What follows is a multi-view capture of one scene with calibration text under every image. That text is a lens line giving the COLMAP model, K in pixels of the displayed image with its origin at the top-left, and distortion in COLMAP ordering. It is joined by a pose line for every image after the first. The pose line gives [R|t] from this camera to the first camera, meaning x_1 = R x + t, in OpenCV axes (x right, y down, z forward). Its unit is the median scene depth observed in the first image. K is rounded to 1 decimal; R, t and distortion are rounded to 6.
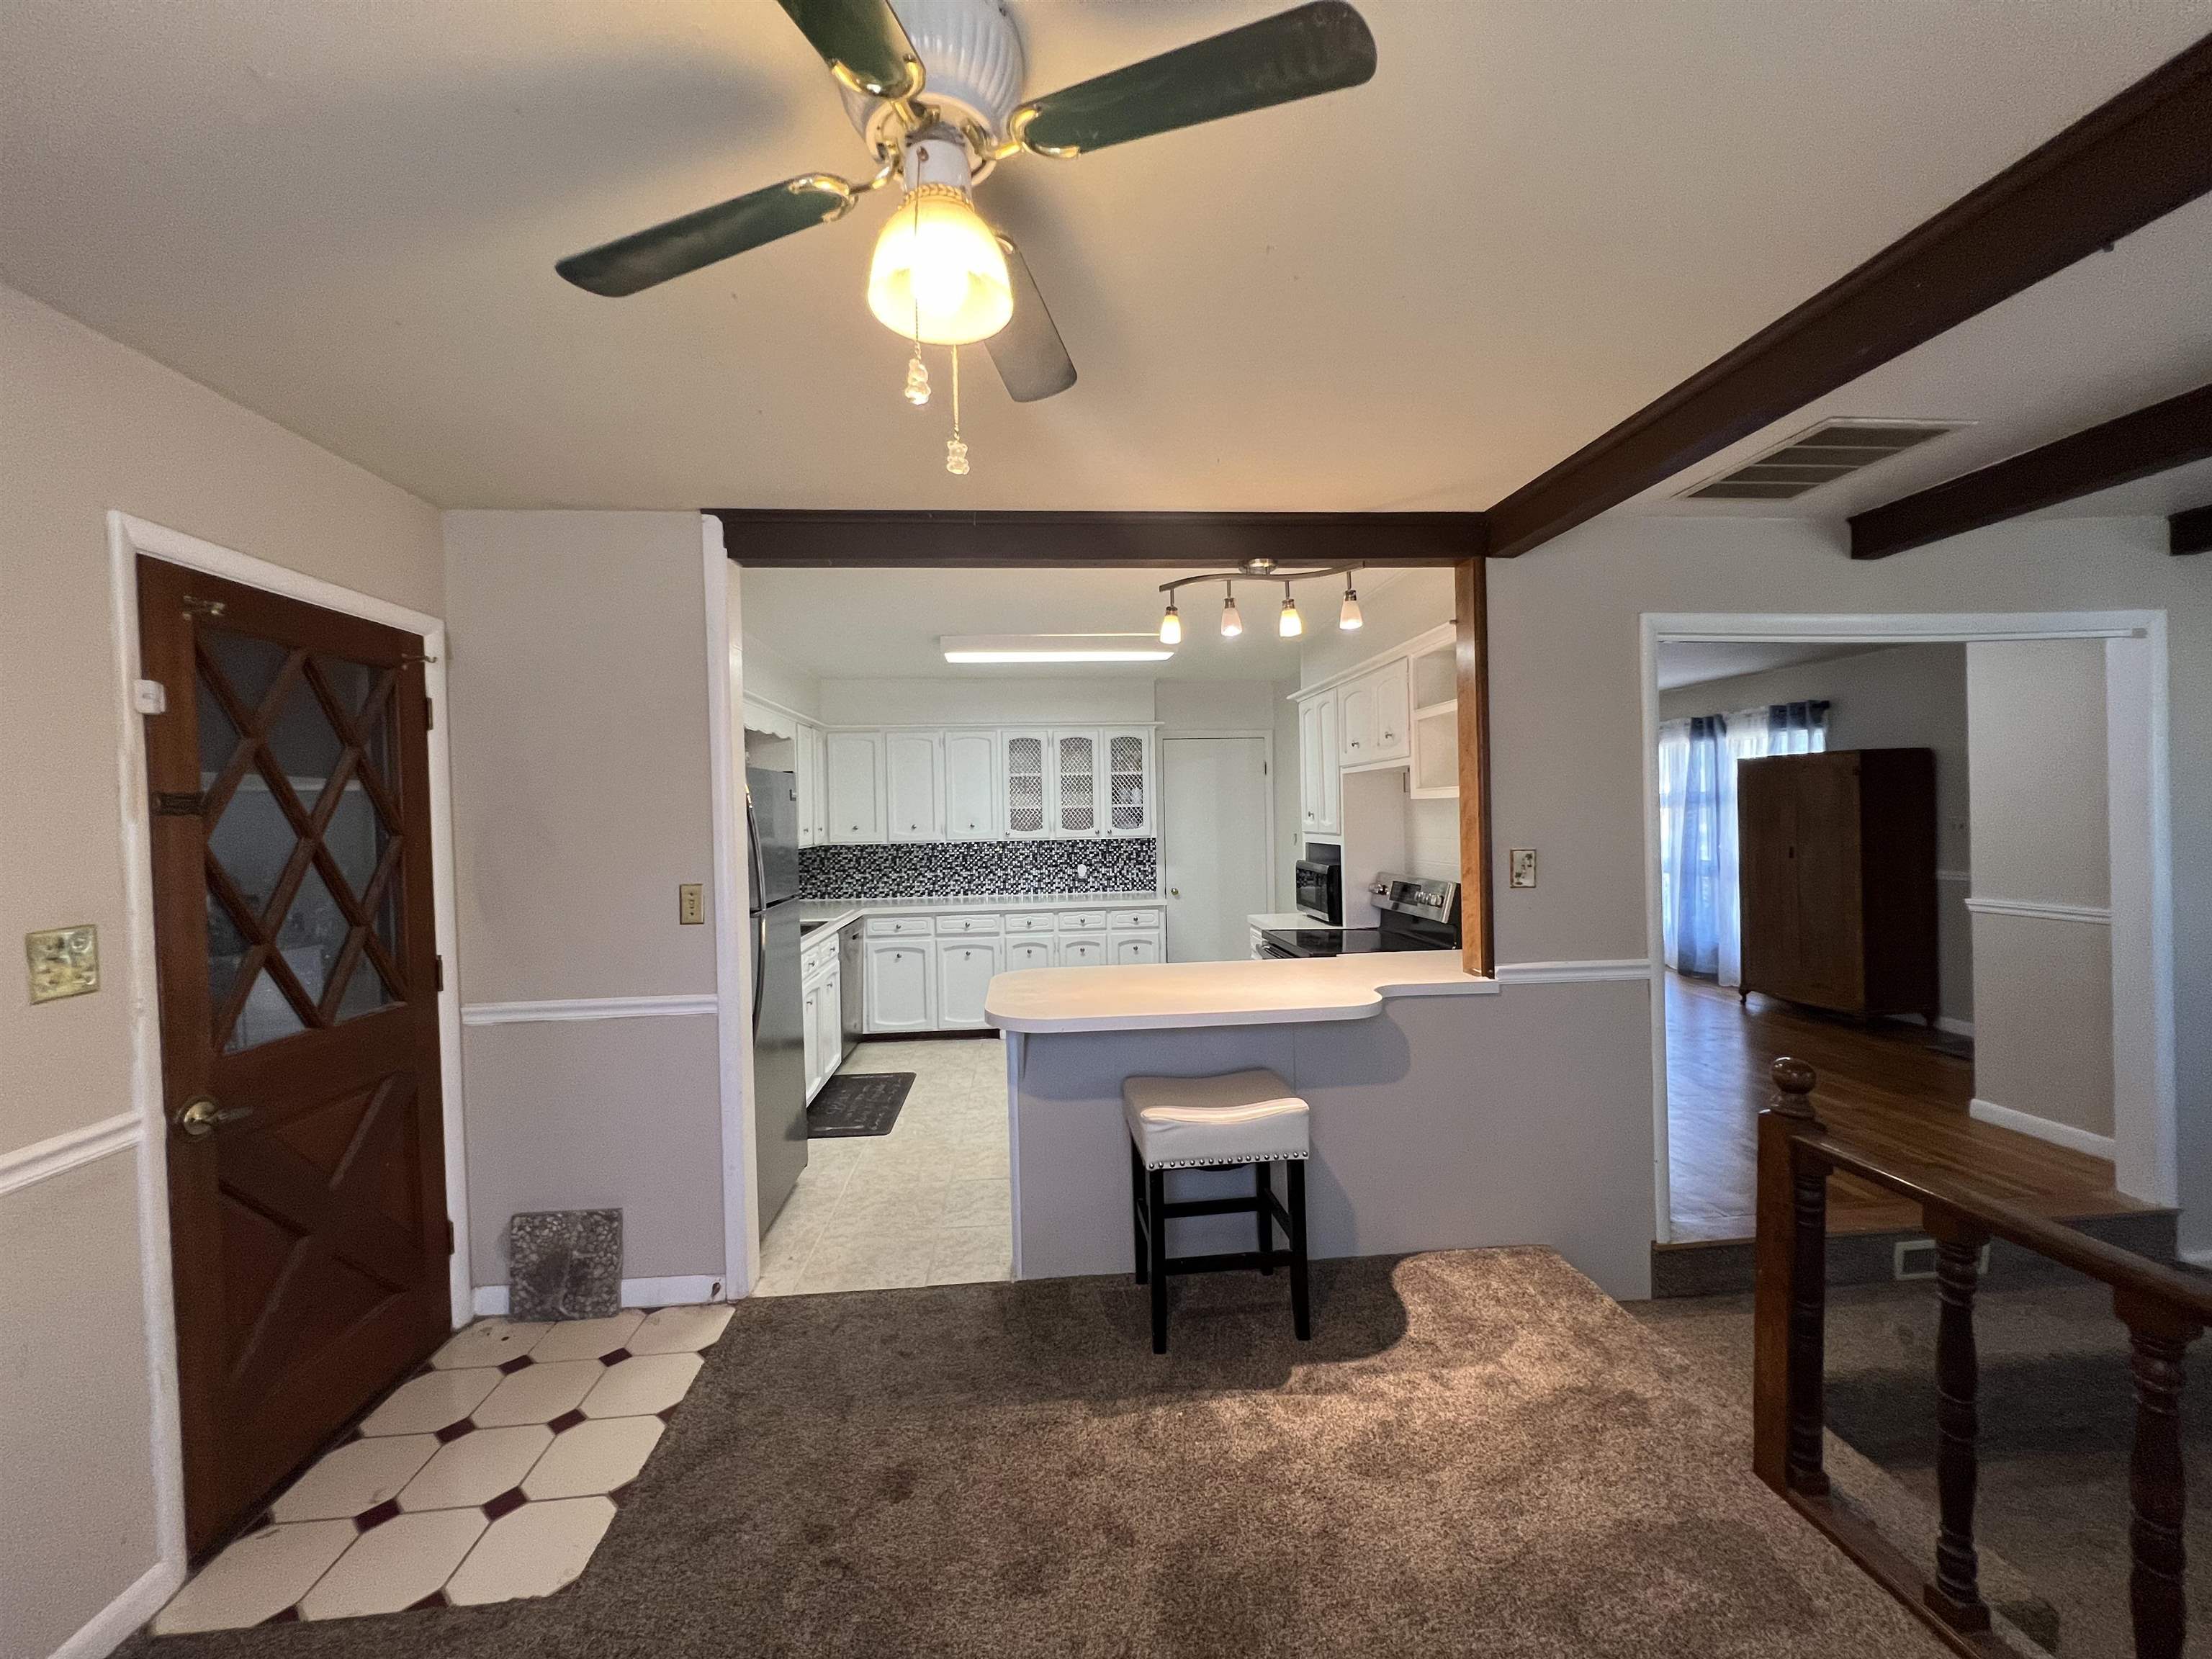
lens RADIAL K [[876.4, 0, 1106.0], [0, 876.4, 829.5], [0, 0, 1]] dist [-0.000337, -0.000224]
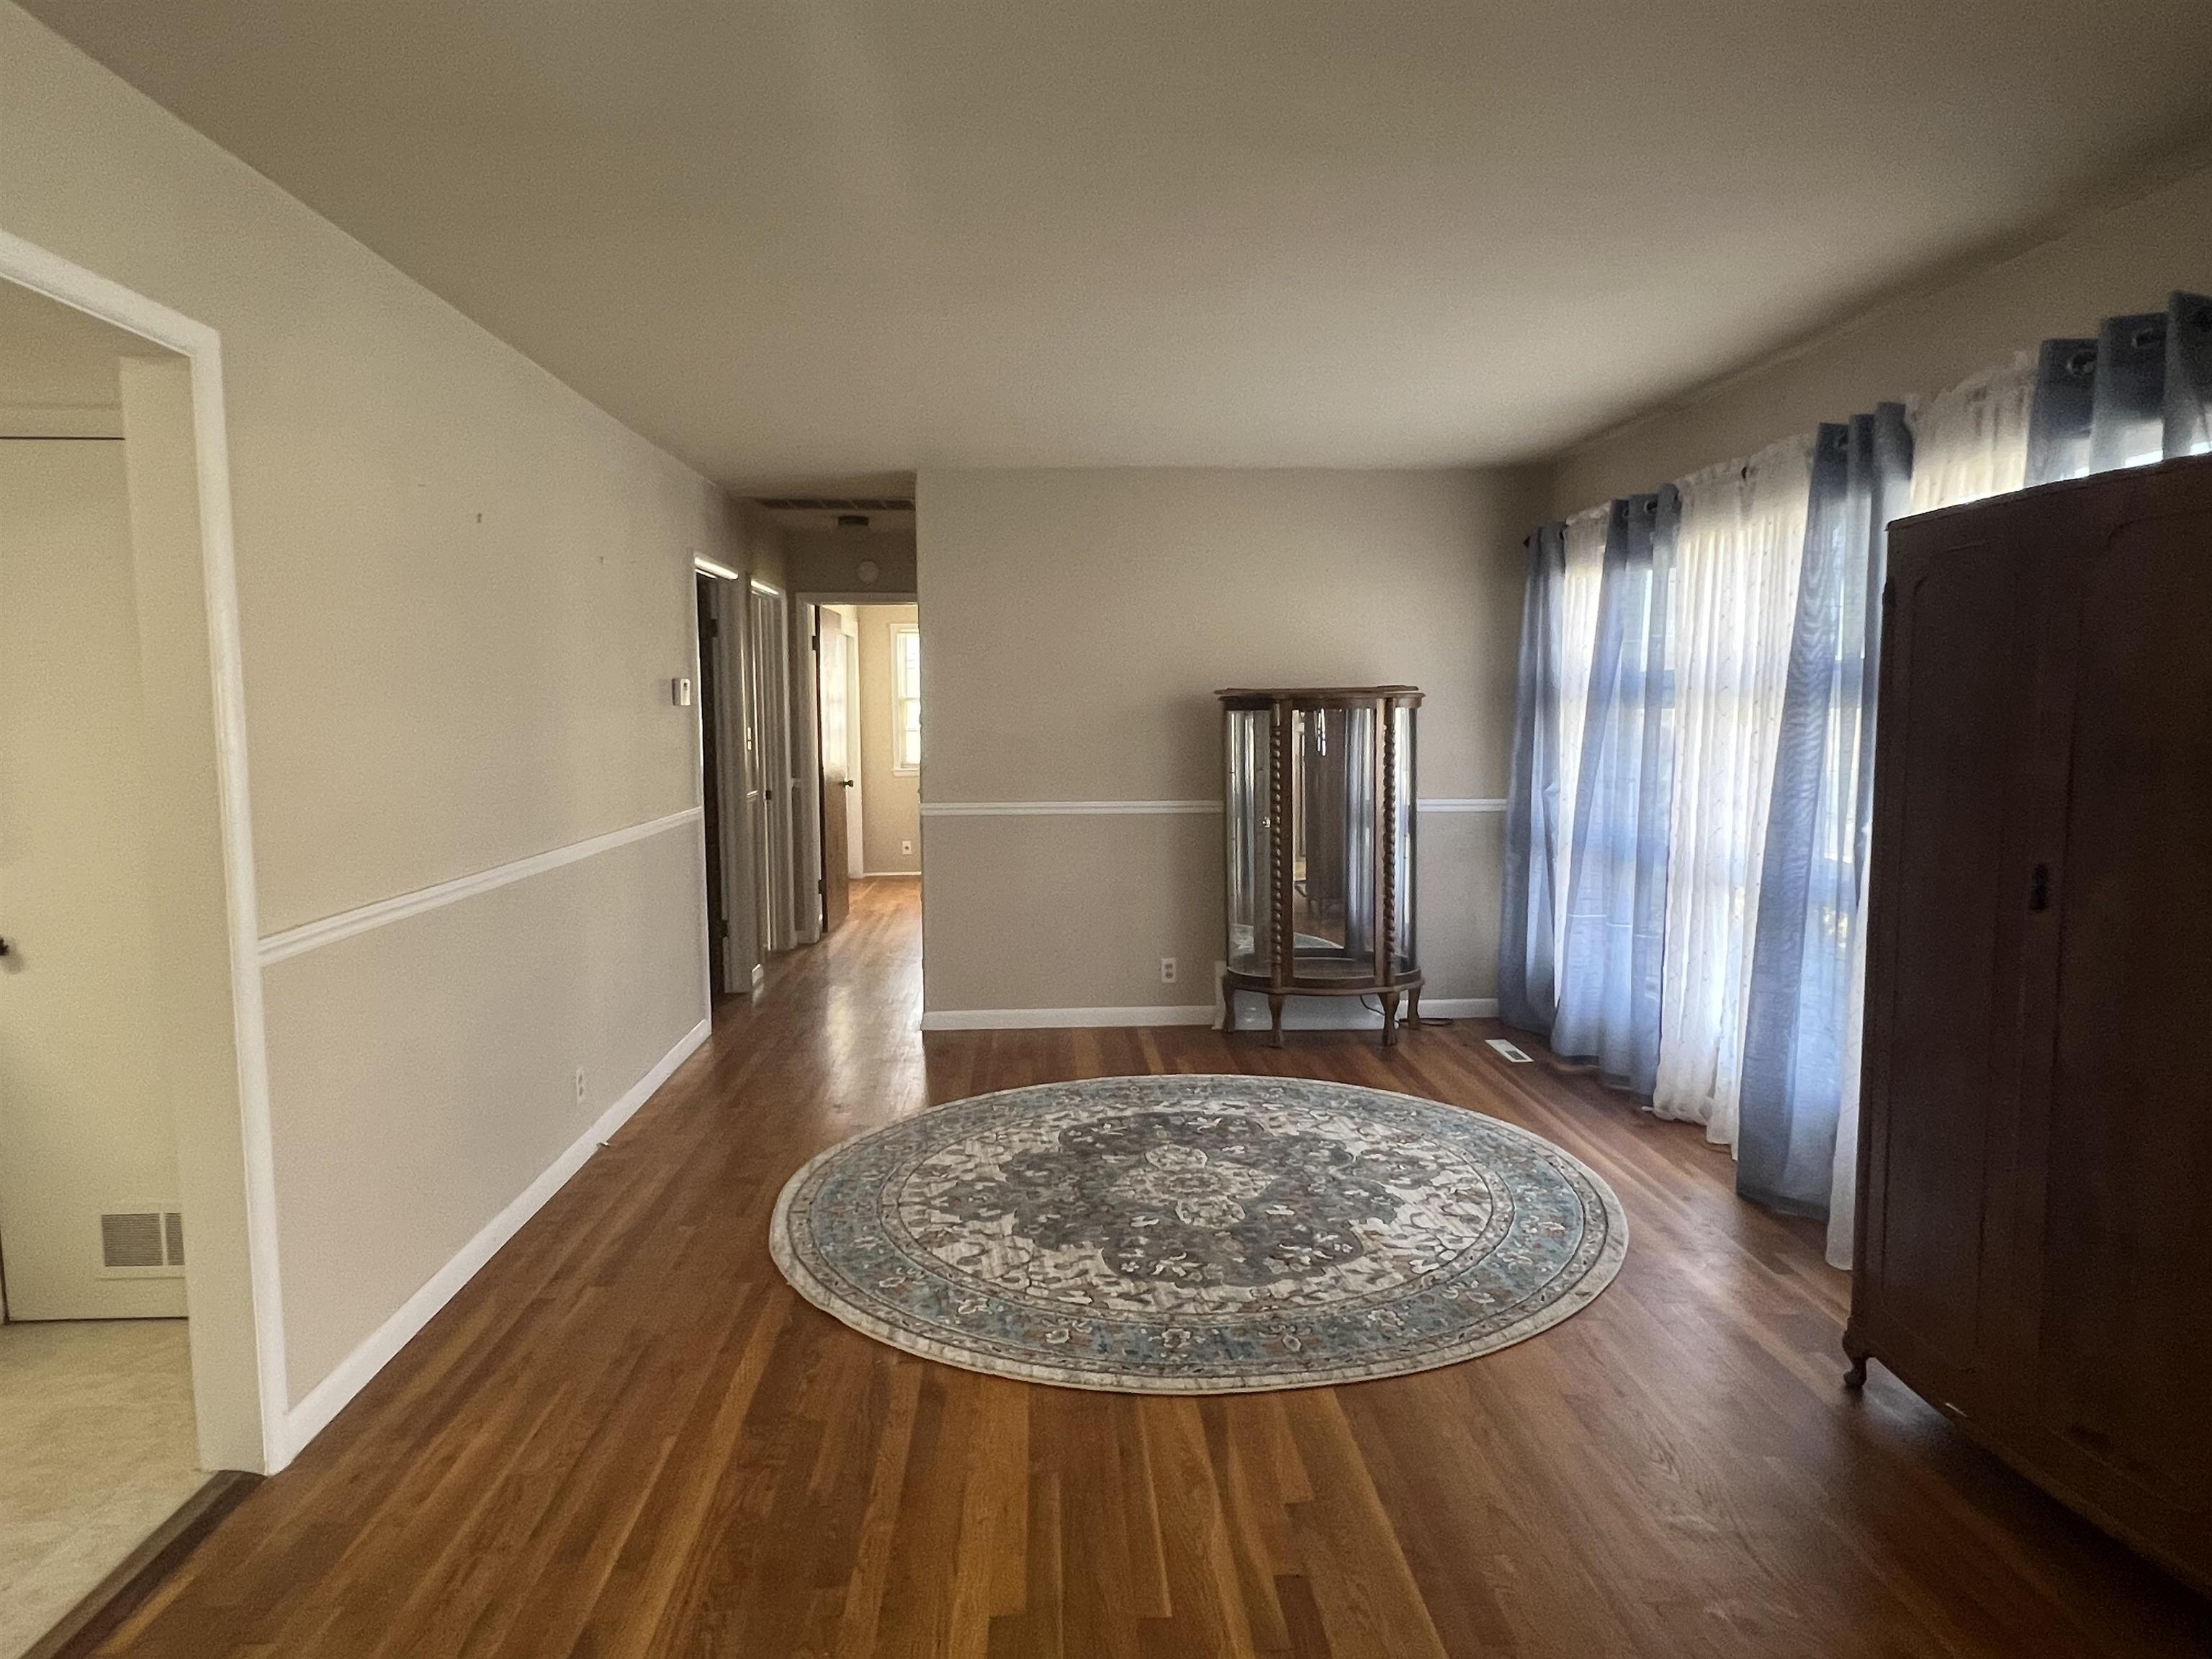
lens RADIAL K [[1291.7, 0, 1080.0], [0, 1291.7, 823.9], [0, 0, 1]] dist [-0.000663, -0.000678]
pose [[0.998899, 0.022740, -0.041033, 0.553663], [-0.019780, 0.997269, 0.071157, -0.011384], [0.042540, -0.070267, 0.996621, 0.661198]]
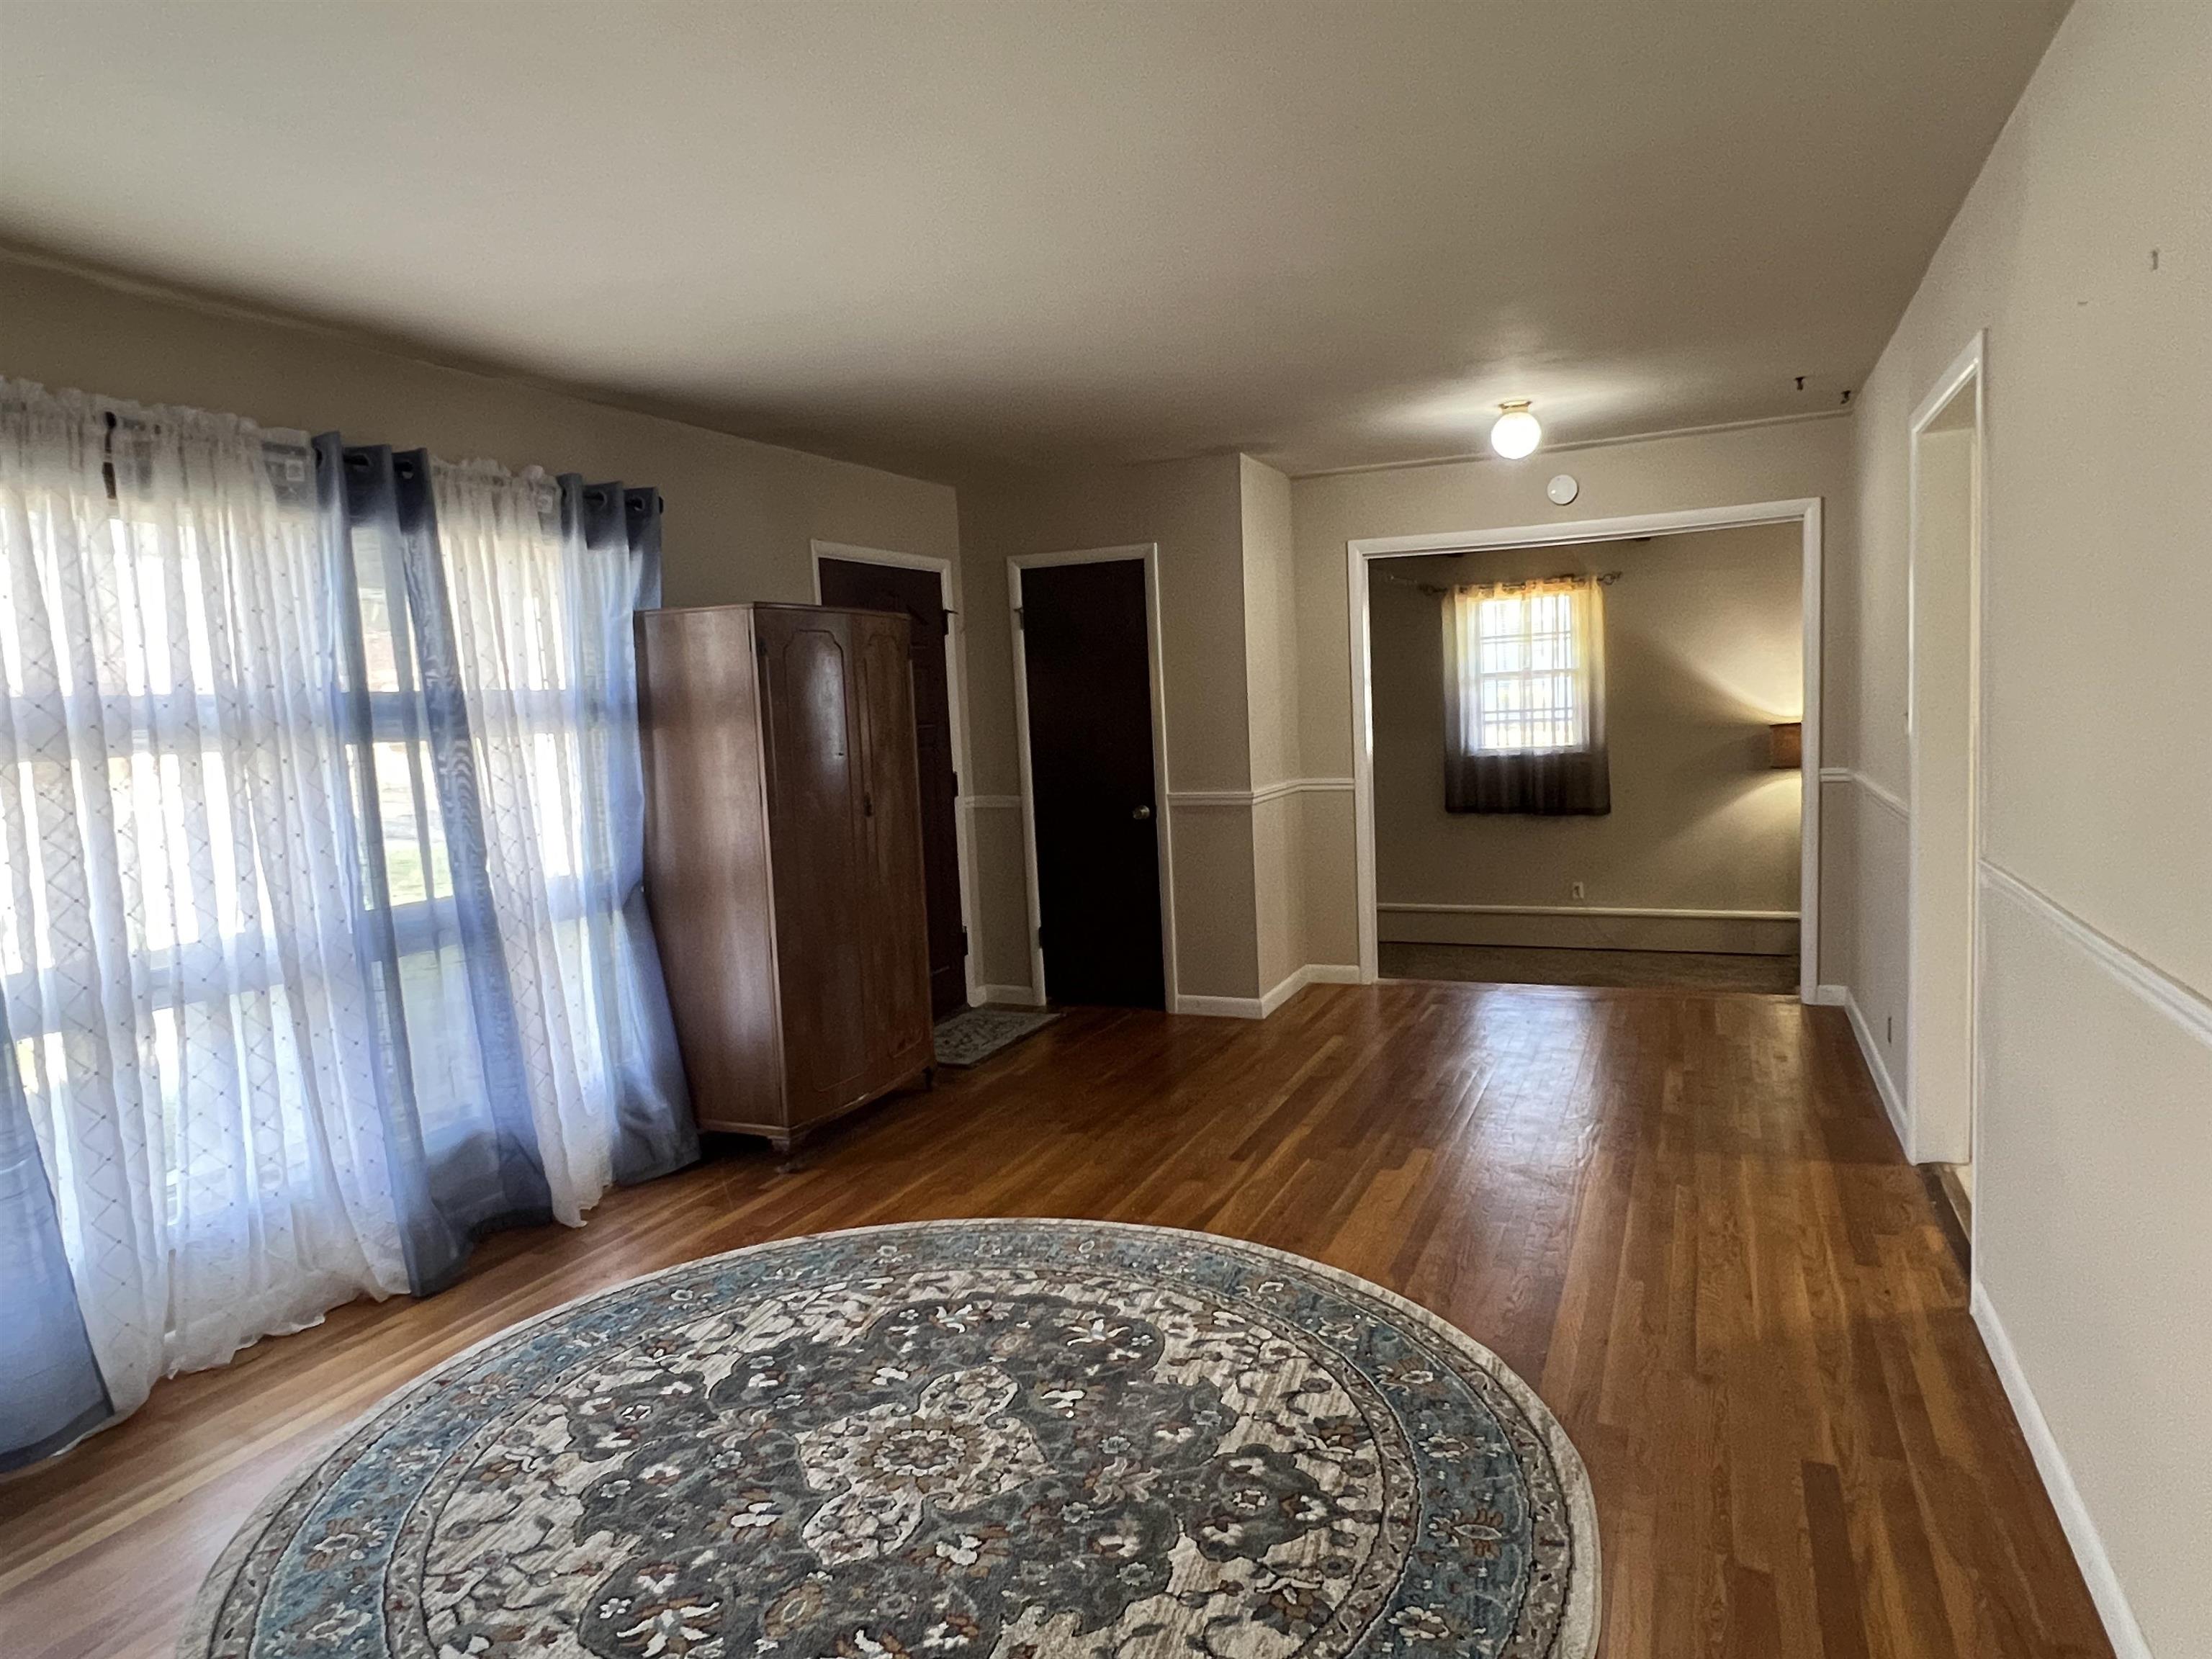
lens RADIAL K [[1334.3, 0, 1106.0], [0, 1334.3, 829.5], [0, 0, 1]] dist [0.001170, -0.000294]
pose [[-0.876074, 0.022773, 0.481638, 0.312790], [0.079495, 0.992037, 0.097691, -0.023559], [-0.475578, 0.123872, -0.870908, 1.662601]]
